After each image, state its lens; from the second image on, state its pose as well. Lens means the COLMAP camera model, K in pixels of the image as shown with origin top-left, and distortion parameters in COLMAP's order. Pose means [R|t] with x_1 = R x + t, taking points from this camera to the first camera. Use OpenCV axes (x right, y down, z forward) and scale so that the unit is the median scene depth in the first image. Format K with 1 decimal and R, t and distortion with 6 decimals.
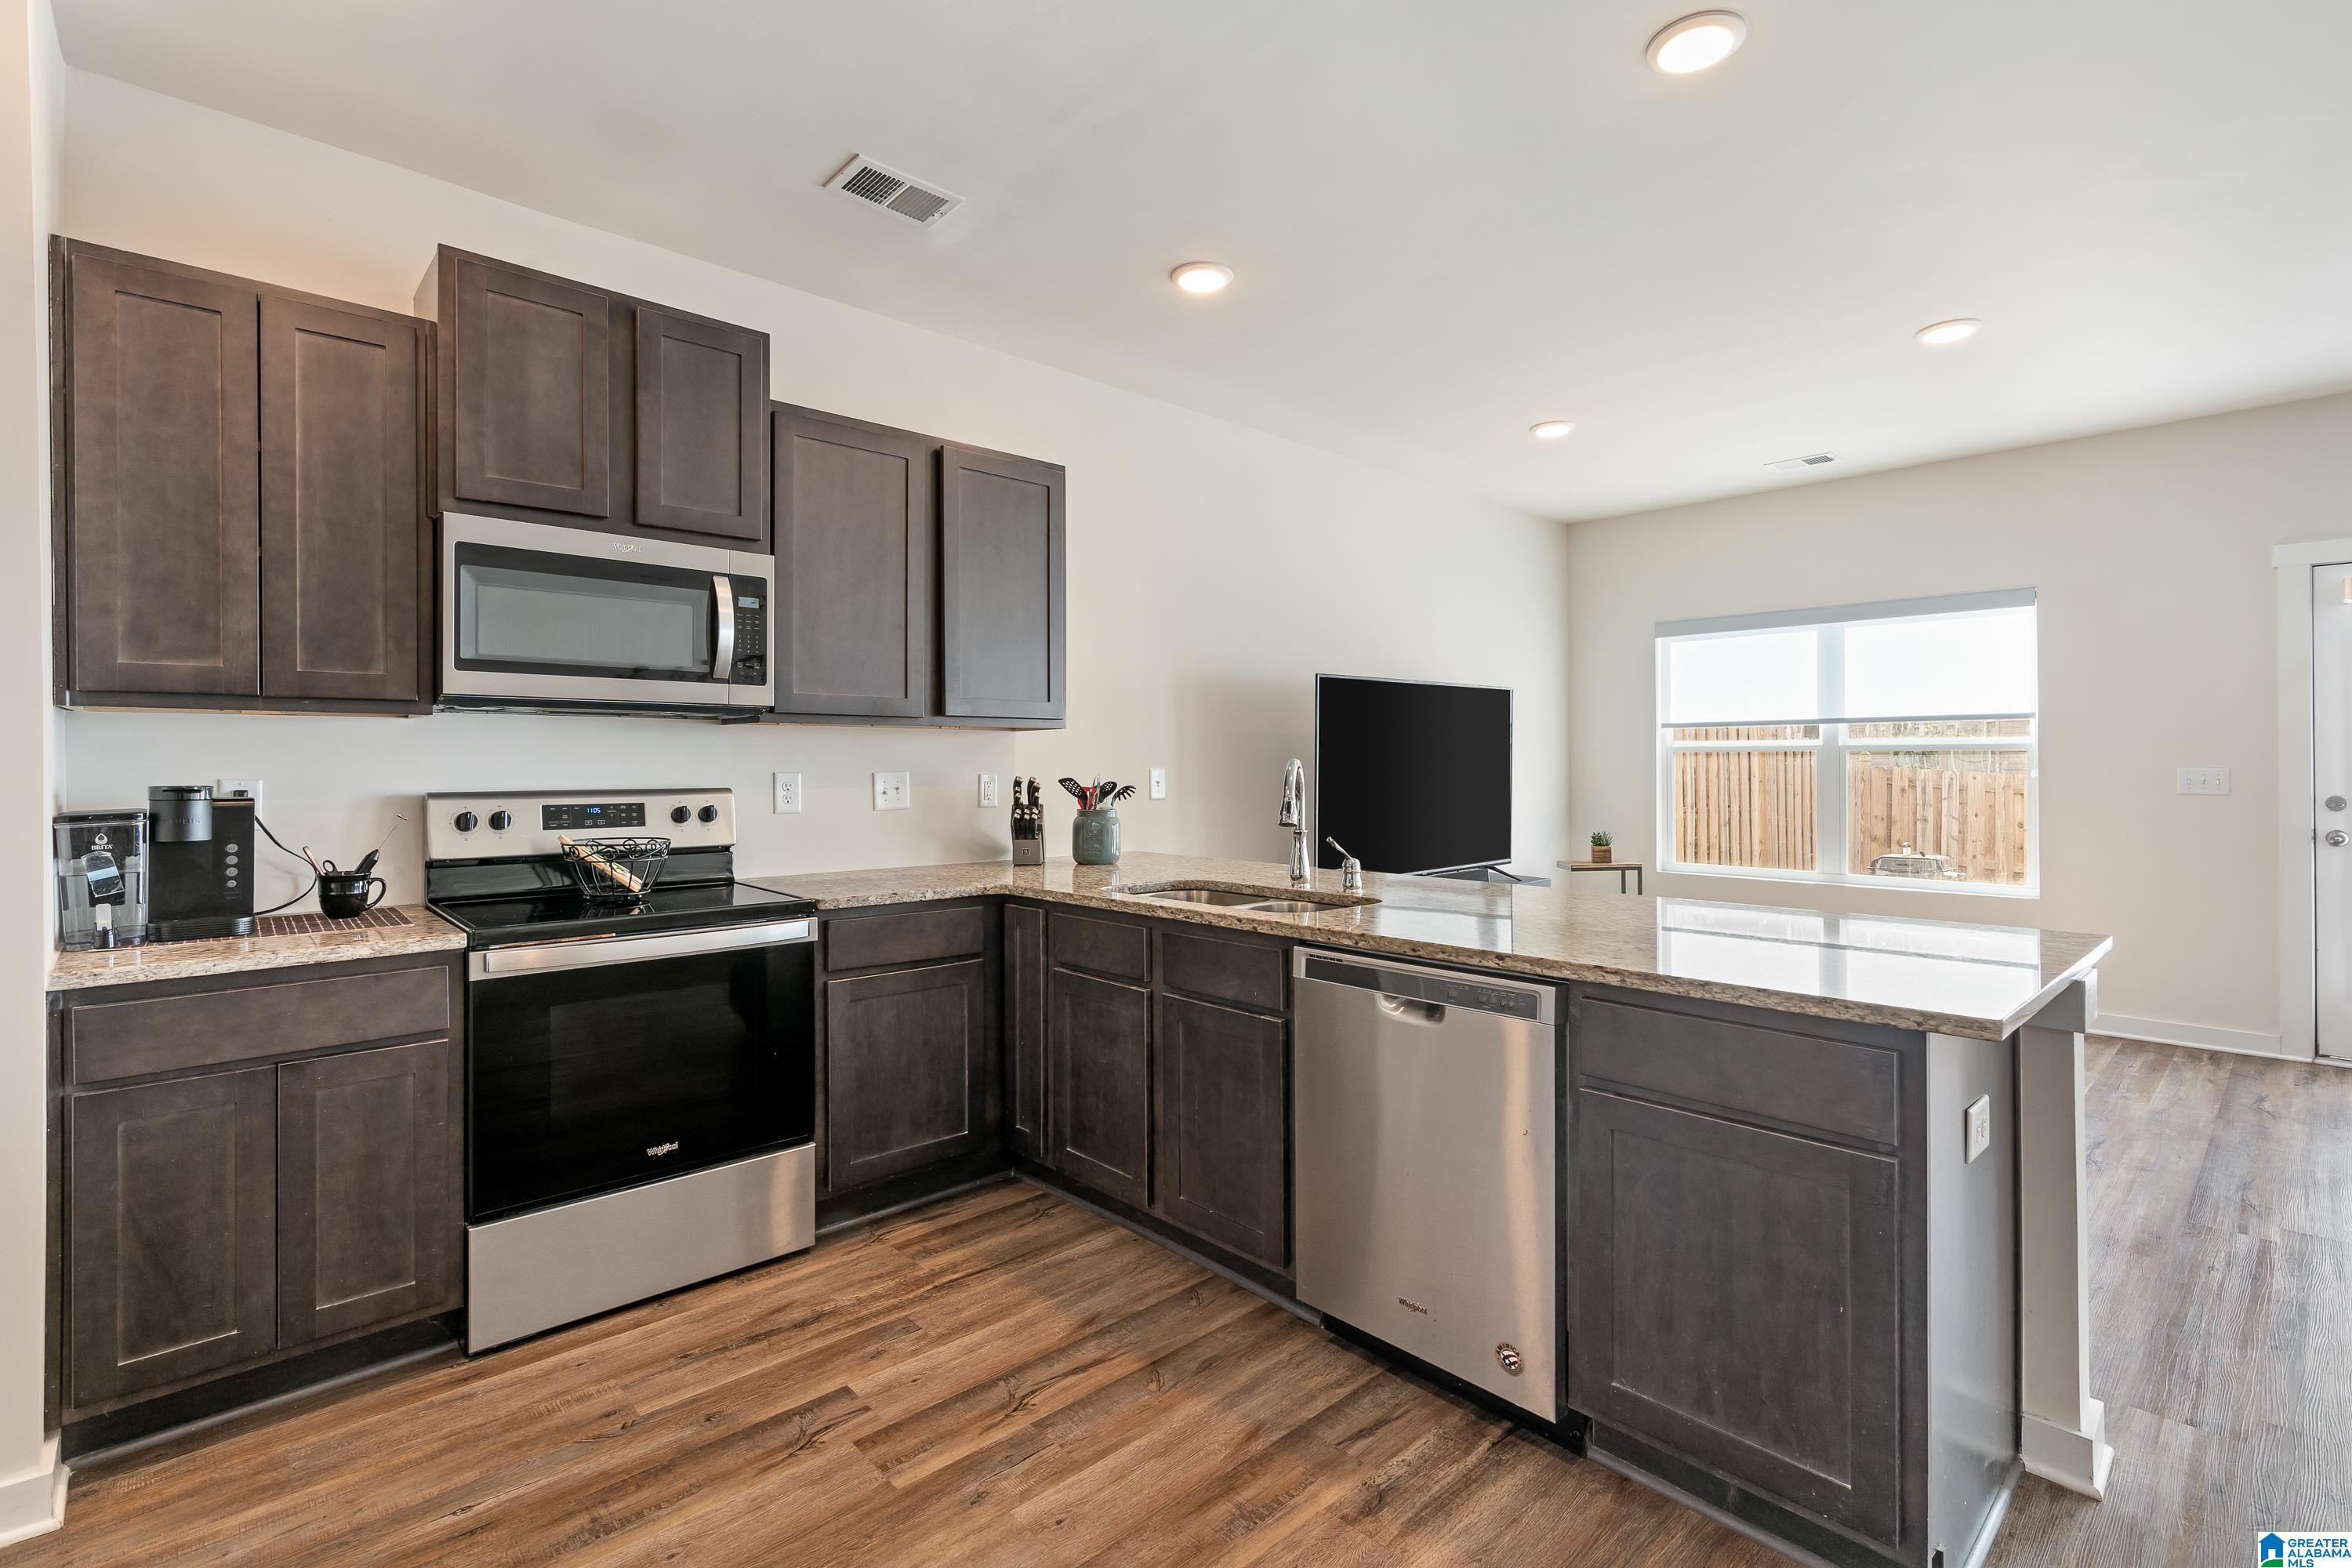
lens RADIAL K [[1065.6, 0, 1168.7], [0, 1065.6, 761.8], [0, 0, 1]] dist [-0.010955, 0.000148]
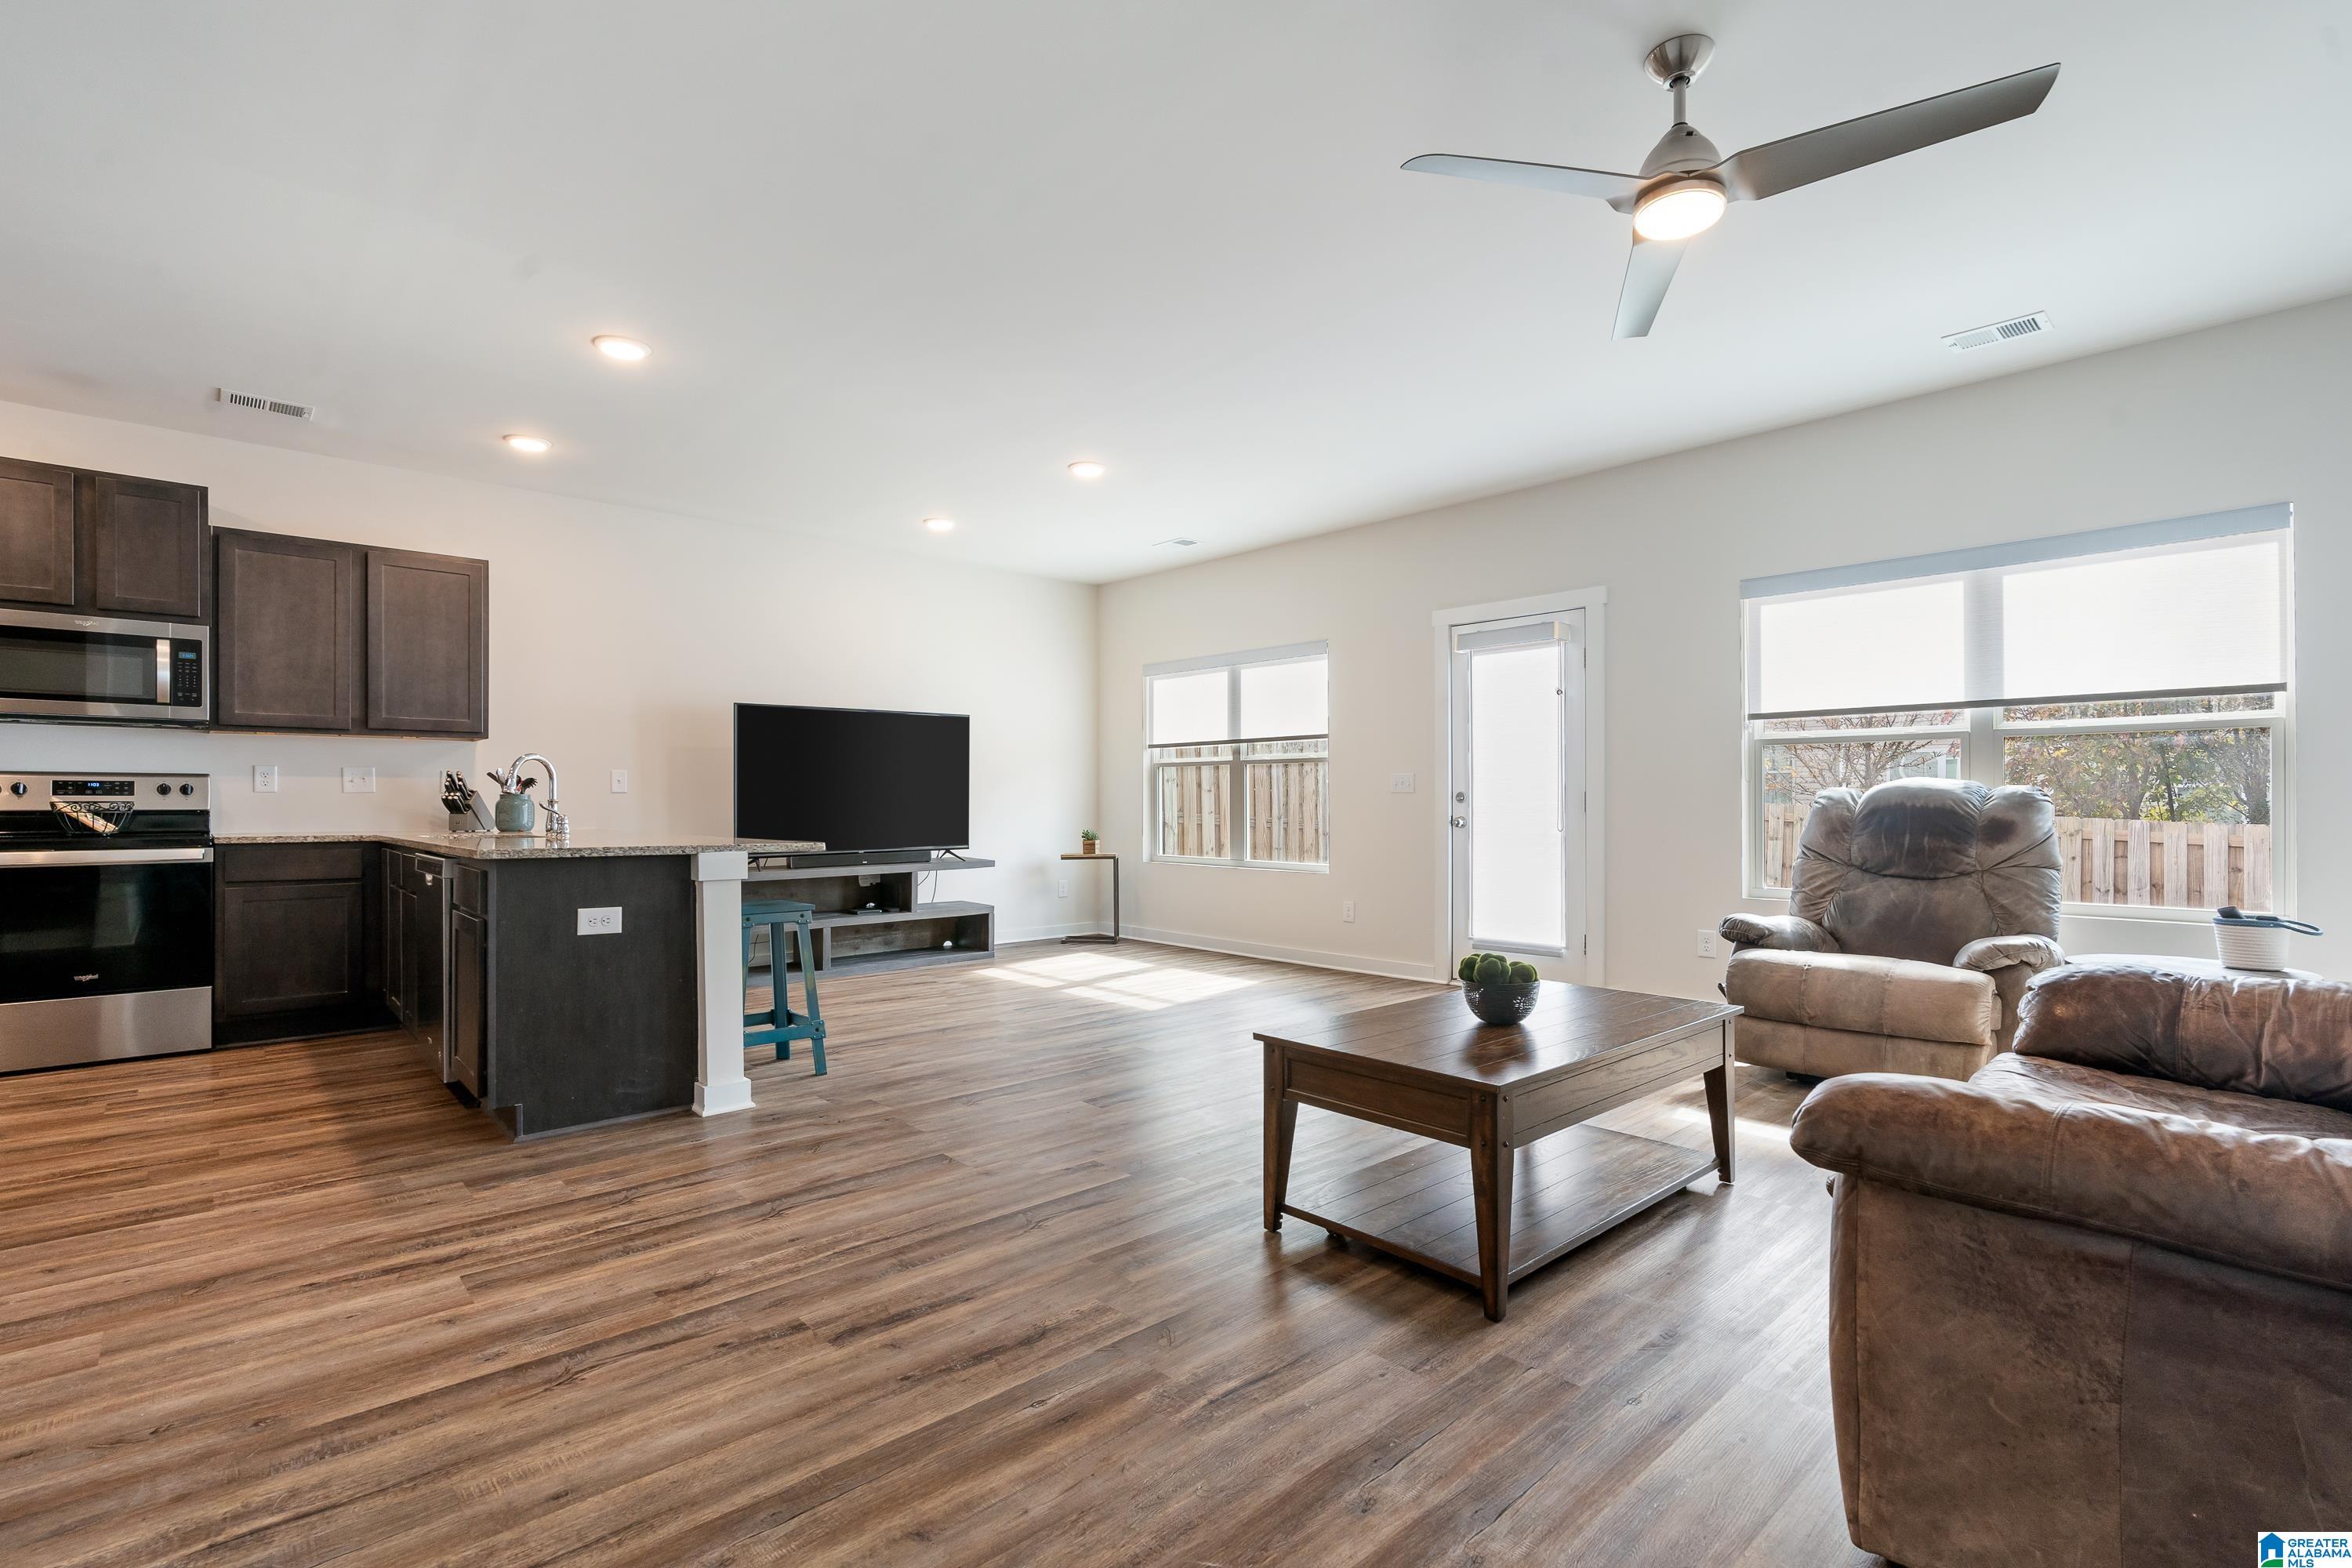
lens RADIAL K [[1079.2, 0, 1182.4], [0, 1079.2, 799.1], [0, 0, 1]] dist [-0.001508, 0.000604]
pose [[0.999996, 0.001728, 0.002137, 1.091916], [-0.001723, 0.999996, -0.002203, 0.067772], [-0.002141, 0.002200, 0.999995, -0.627504]]
